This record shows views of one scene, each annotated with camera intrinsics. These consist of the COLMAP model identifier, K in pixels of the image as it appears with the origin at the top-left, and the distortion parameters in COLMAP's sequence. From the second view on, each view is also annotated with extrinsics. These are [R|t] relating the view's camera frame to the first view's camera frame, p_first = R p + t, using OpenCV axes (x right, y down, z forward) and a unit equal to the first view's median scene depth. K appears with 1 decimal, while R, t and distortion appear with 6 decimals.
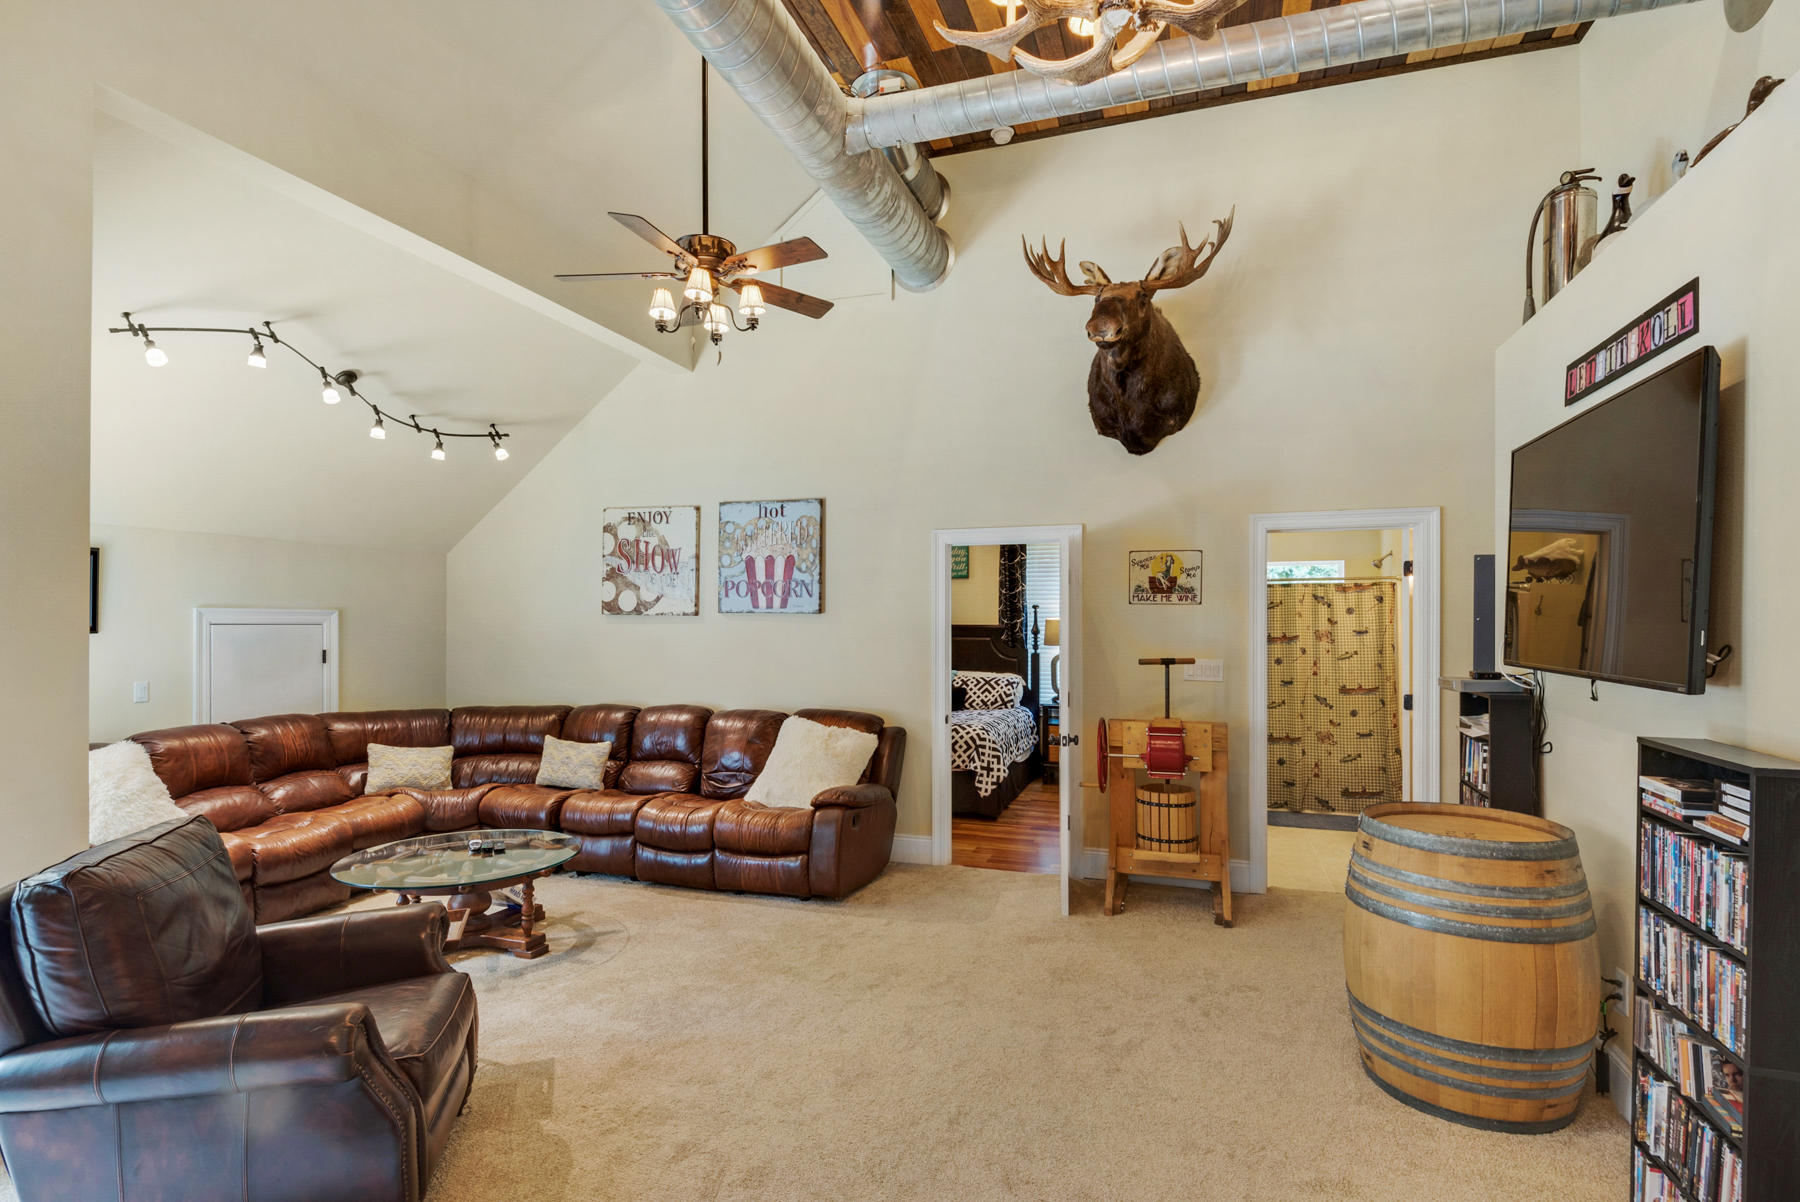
lens RADIAL K [[862.1, 0, 910.8], [0, 862.1, 611.5], [0, 0, 1]] dist [-0.001713, -0.003537]
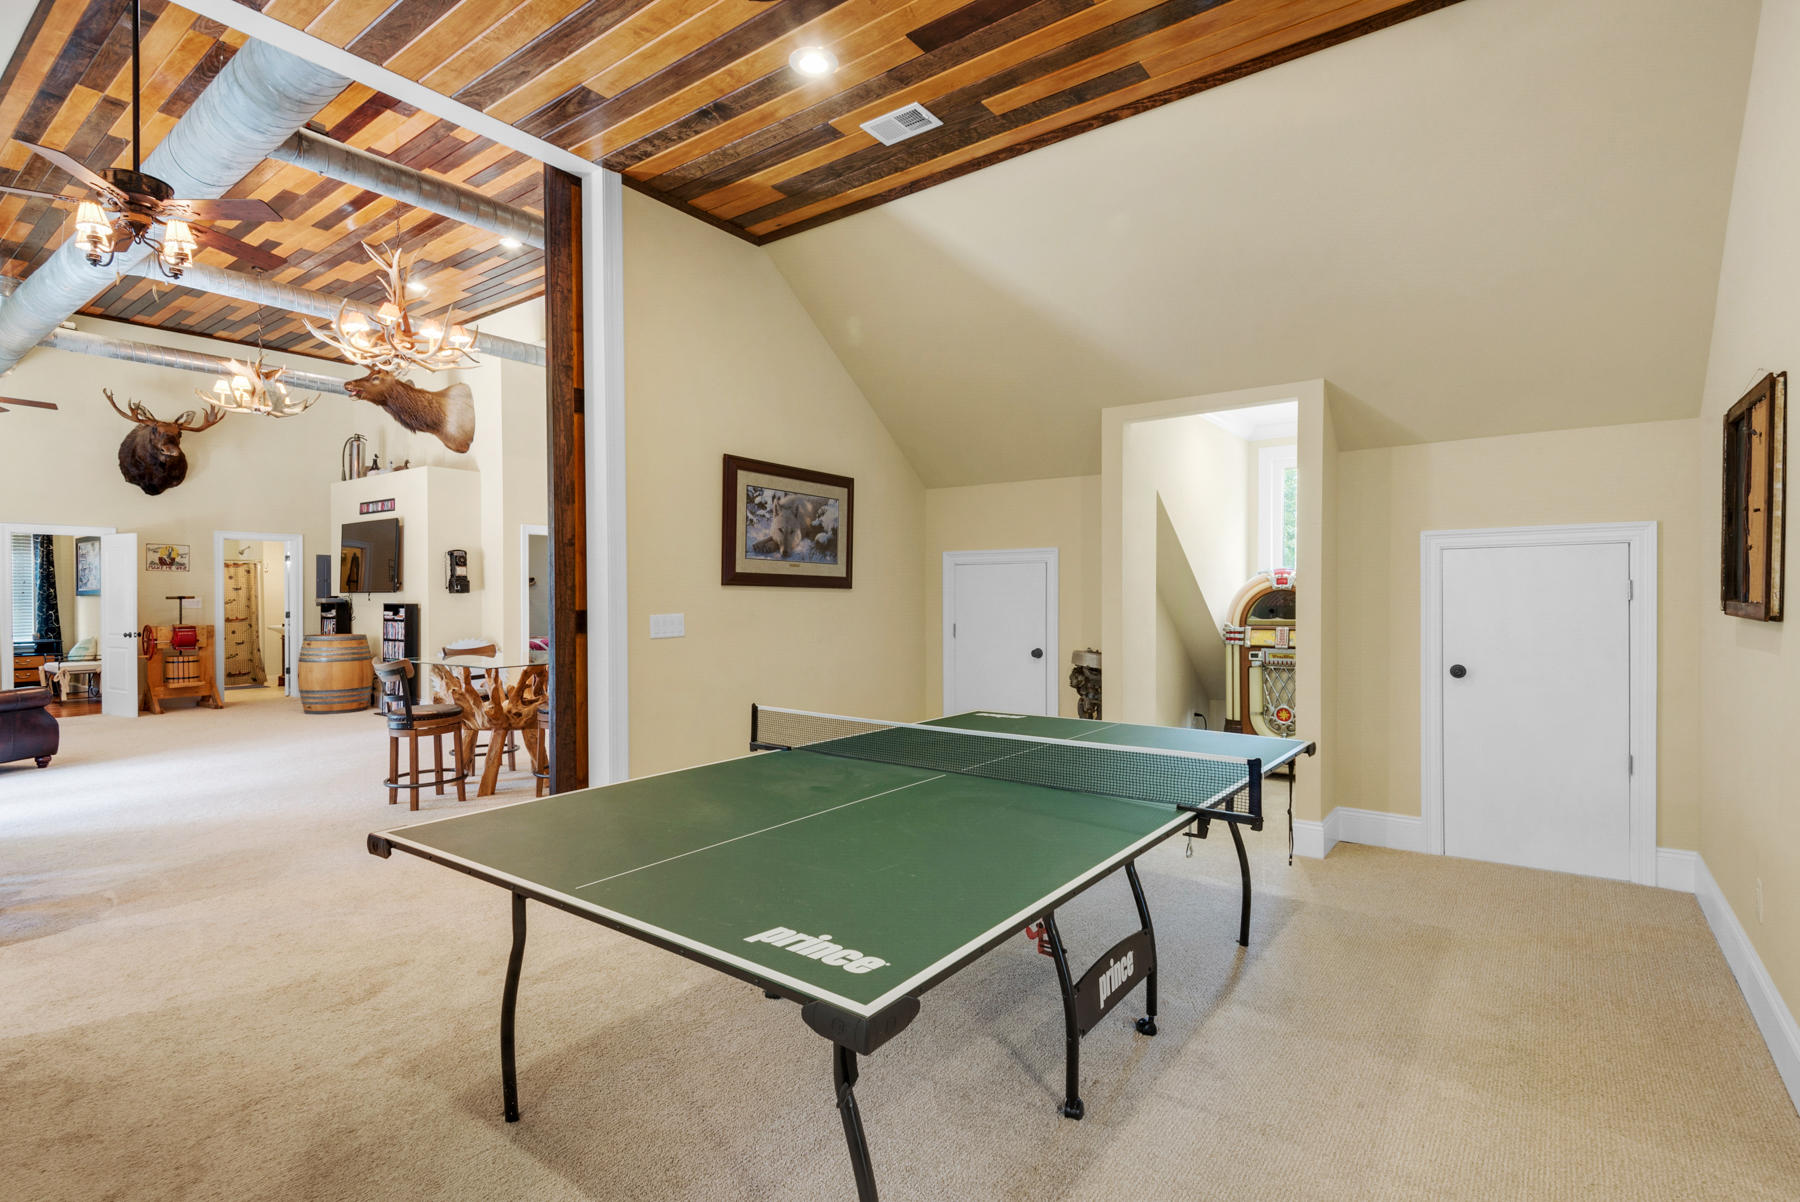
lens RADIAL K [[848.9, 0, 896.9], [0, 848.9, 601.6], [0, 0, 1]] dist [0.006269, -0.006038]
pose [[0.282255, -0.007378, 0.959311, -1.139694], [-0.004089, 0.999952, 0.008894, 0.038966], [-0.959331, -0.006432, 0.282211, -1.211981]]
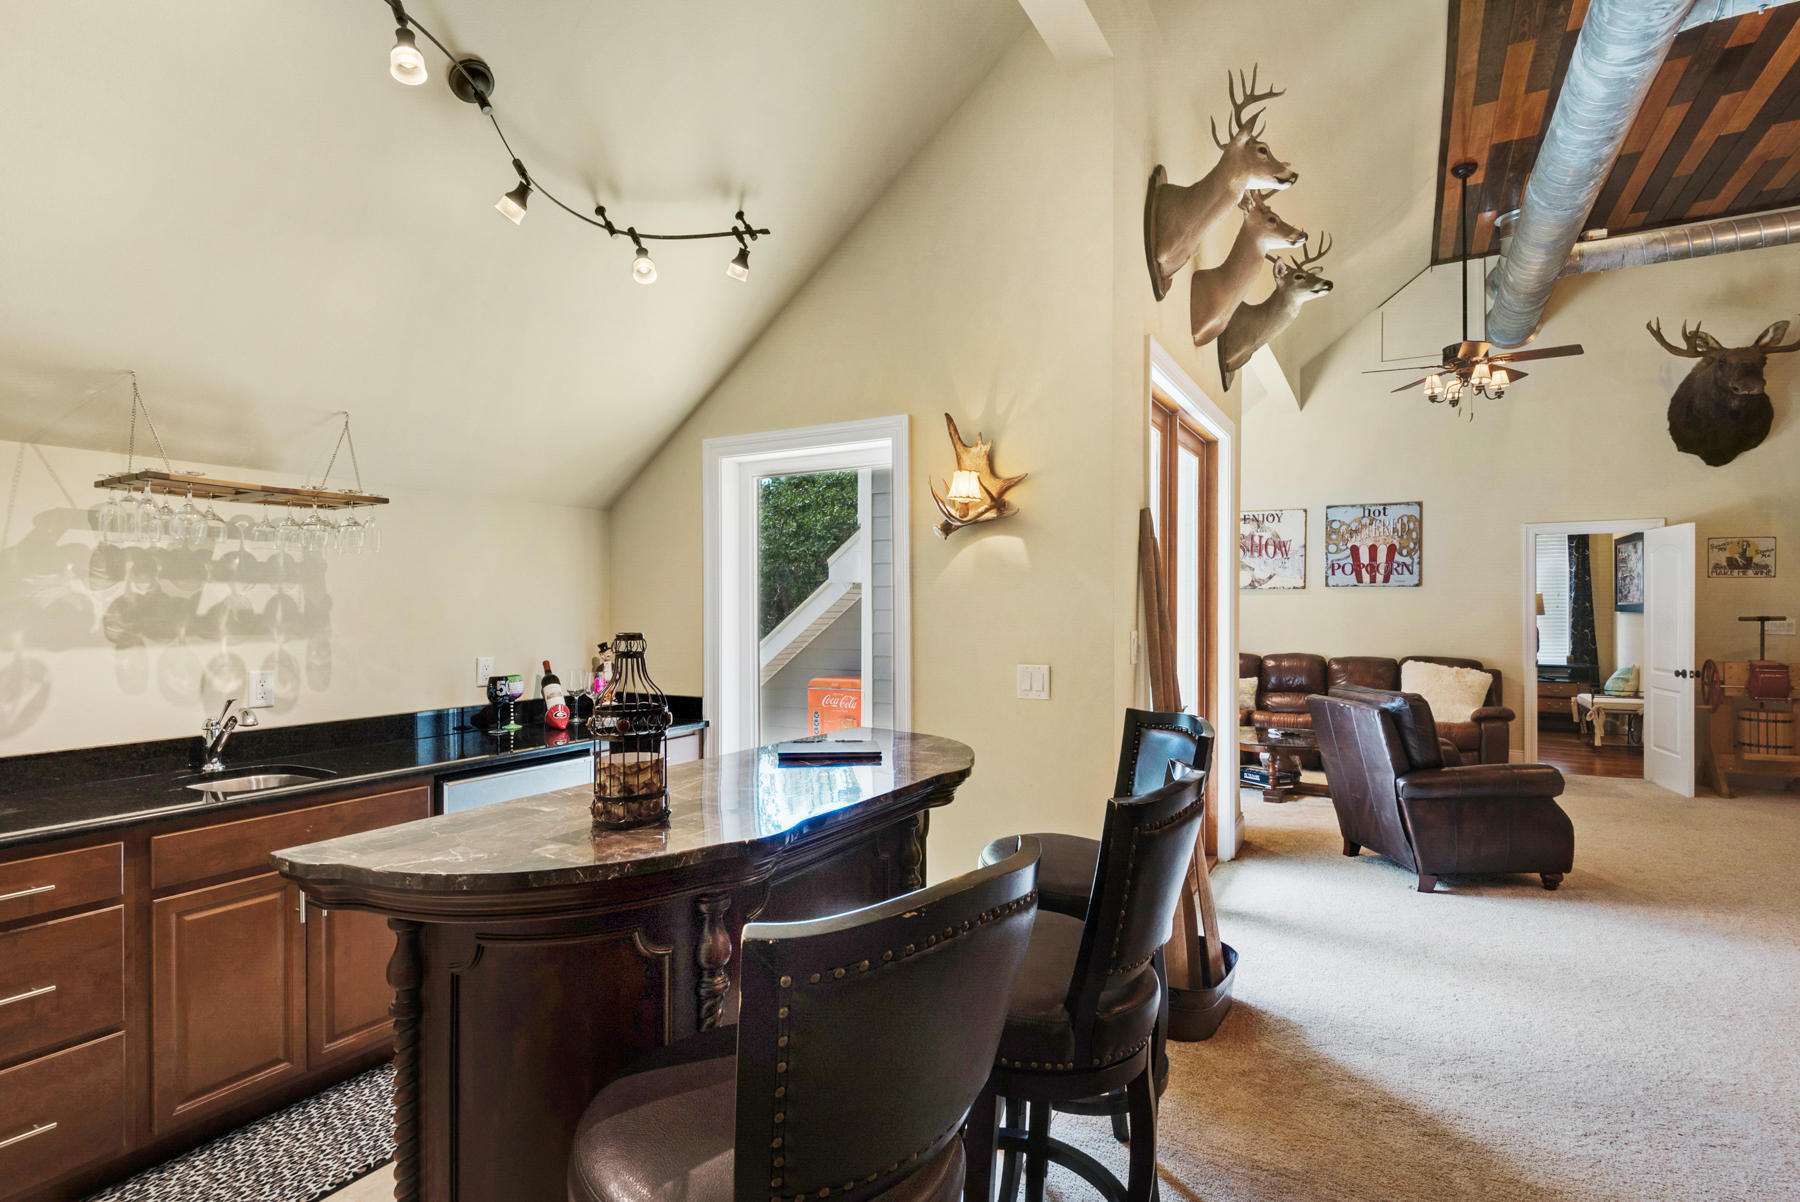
lens RADIAL K [[862.1, 0, 903.1], [0, 862.1, 601.0], [0, 0, 1]] dist [-0.001713, -0.003537]
pose [[0.983204, -0.001463, -0.182506, -0.739975], [0.002359, 0.999986, 0.004689, 0.018987], [0.182496, -0.005041, 0.983194, -0.547795]]
